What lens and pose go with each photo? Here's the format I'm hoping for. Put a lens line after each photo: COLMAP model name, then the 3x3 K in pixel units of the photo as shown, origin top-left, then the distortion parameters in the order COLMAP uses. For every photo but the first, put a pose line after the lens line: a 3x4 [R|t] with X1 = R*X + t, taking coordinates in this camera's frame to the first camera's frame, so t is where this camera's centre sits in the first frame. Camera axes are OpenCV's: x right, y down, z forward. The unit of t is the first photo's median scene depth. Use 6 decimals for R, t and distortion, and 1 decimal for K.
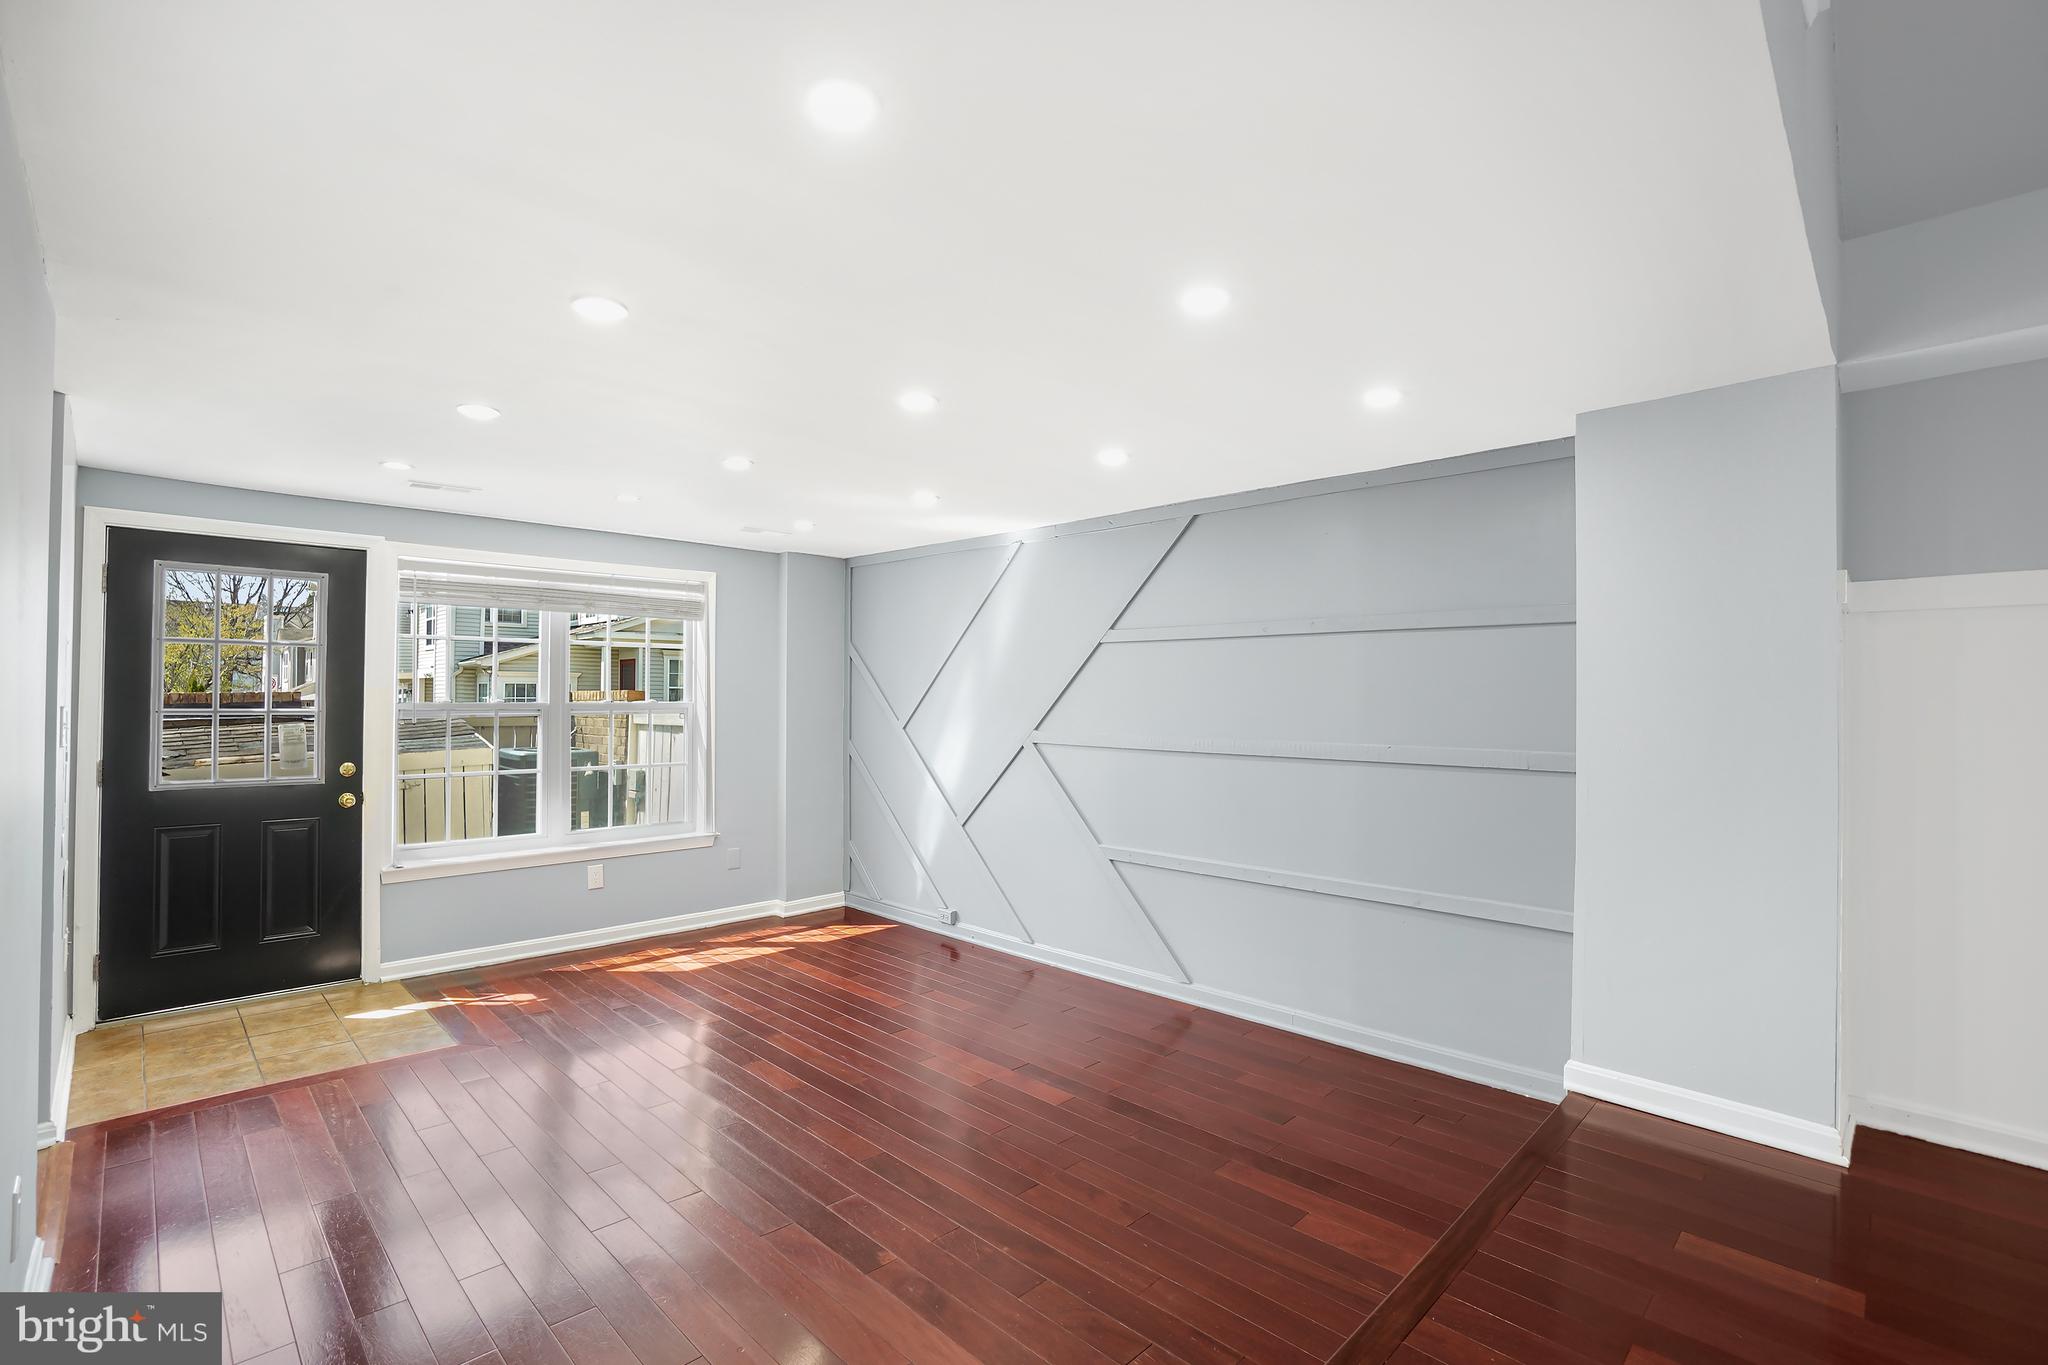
lens RADIAL K [[928.9, 0, 1011.2], [0, 928.9, 676.0], [0, 0, 1]] dist [-0.041130, 0.000649]
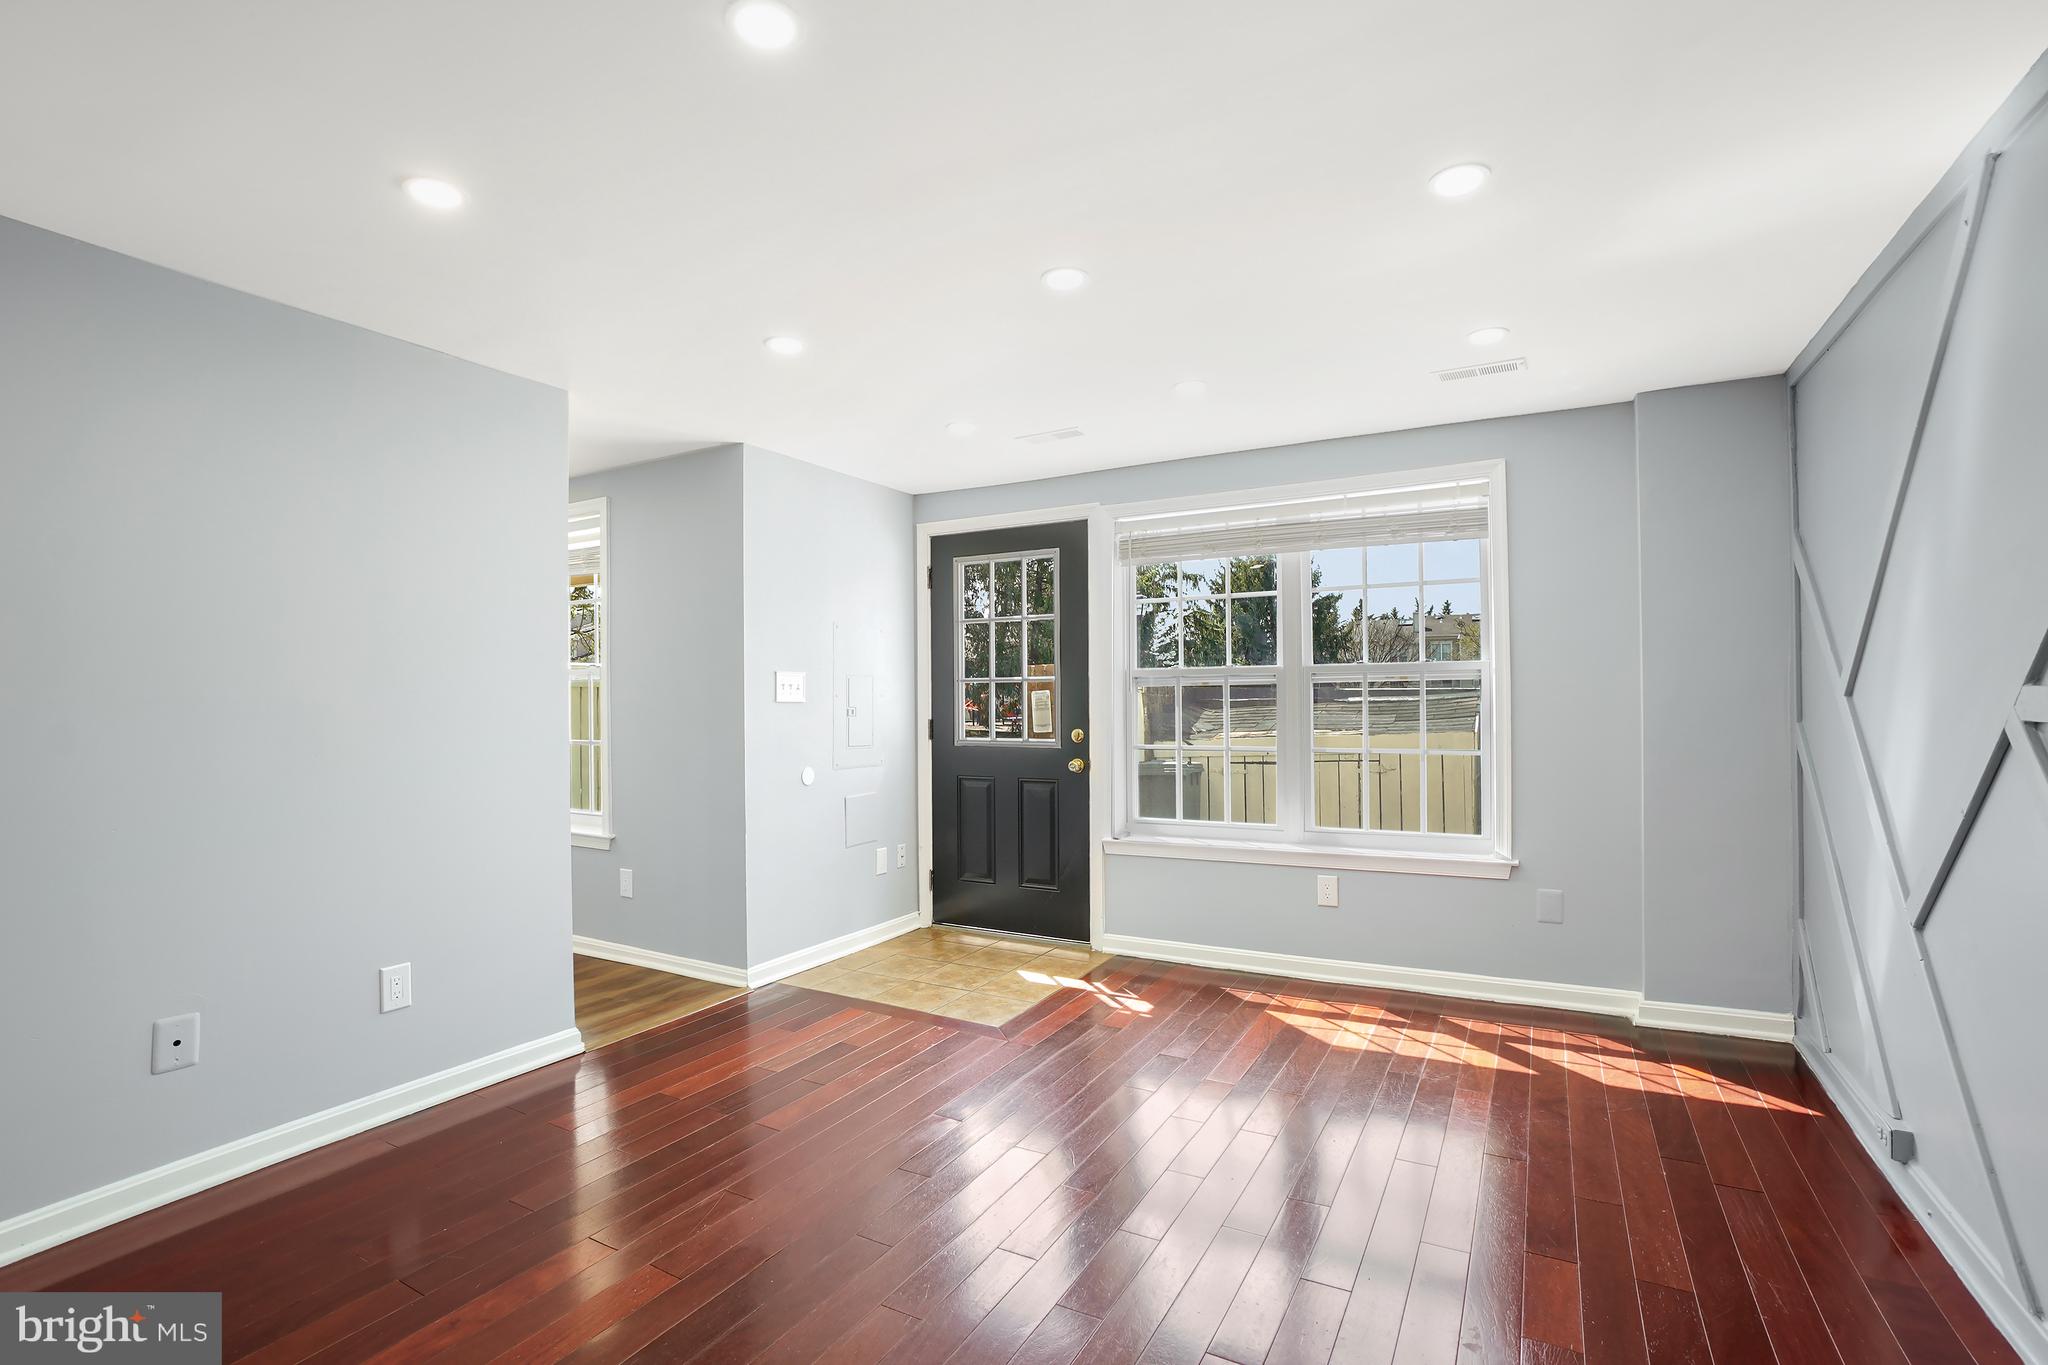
lens RADIAL K [[945.9, 0, 1029.5], [0, 945.9, 701.0], [0, 0, 1]] dist [-0.060419, 0.000048]
pose [[0.275760, -0.008106, -0.961192, 0.254179], [0.033851, 0.999426, 0.001283, 0.055360], [0.960630, -0.032892, 0.275876, 0.599355]]
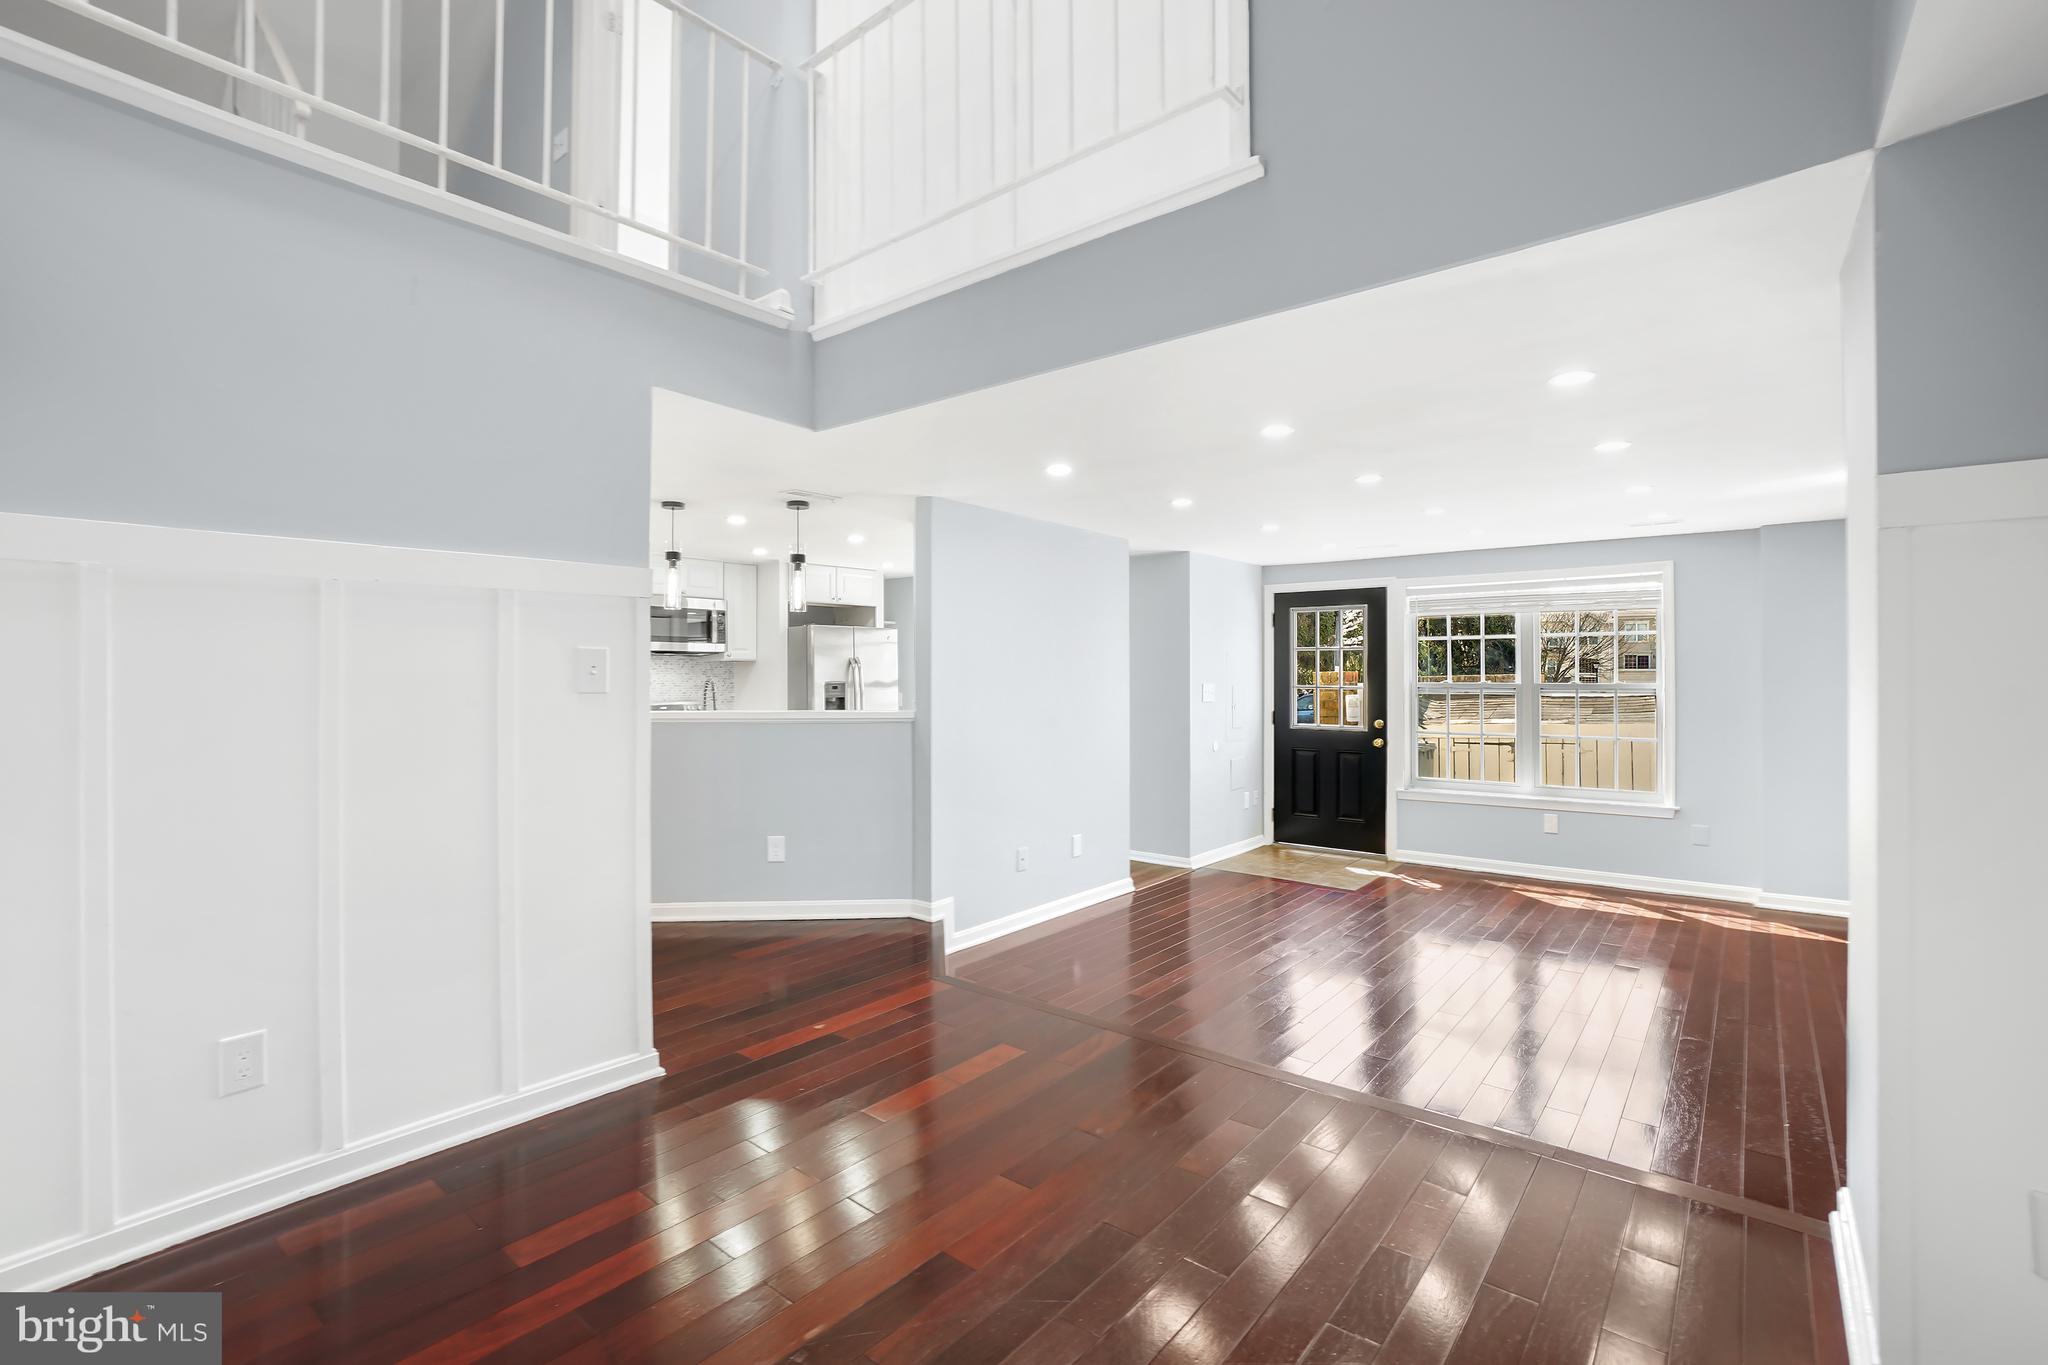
lens RADIAL K [[928.9, 0, 1011.2], [0, 928.9, 676.0], [0, 0, 1]] dist [-0.041130, 0.000649]
pose [[0.091897, -0.005179, -0.995755, 0.774532], [0.025222, 0.999678, -0.002872, 0.004983], [0.995449, -0.024851, 0.091998, 0.181282]]
